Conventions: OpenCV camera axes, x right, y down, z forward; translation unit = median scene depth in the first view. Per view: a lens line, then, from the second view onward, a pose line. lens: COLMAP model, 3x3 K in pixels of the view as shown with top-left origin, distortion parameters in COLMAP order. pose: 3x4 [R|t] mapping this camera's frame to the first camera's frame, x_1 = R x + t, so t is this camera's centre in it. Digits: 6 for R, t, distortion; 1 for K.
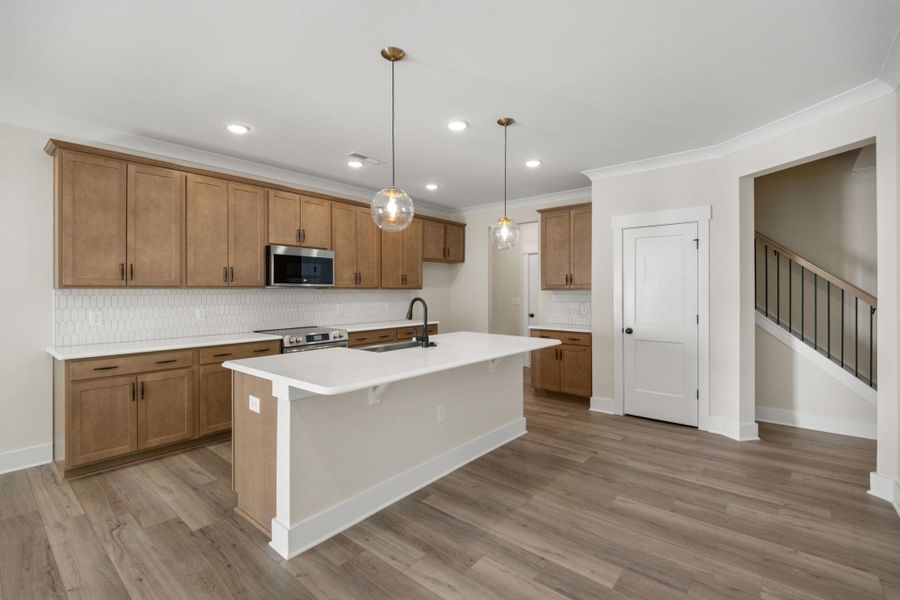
lens RADIAL K [[407.9, 0, 448.3], [0, 407.9, 289.8], [0, 0, 1]] dist [0.005228, -0.006109]
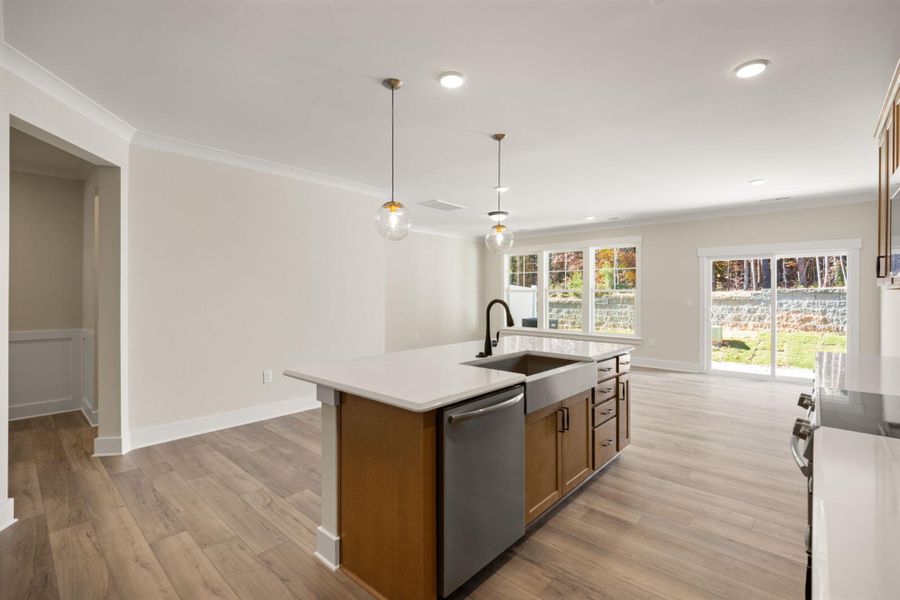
lens RADIAL K [[407.9, 0, 440.9], [0, 407.9, 294.7], [0, 0, 1]] dist [0.005228, -0.006109]
pose [[-0.998283, 0.001664, 0.058545, -0.005082], [0.001531, 0.999996, -0.002308, 0.011868], [-0.058549, -0.002214, -0.998282, 1.828958]]
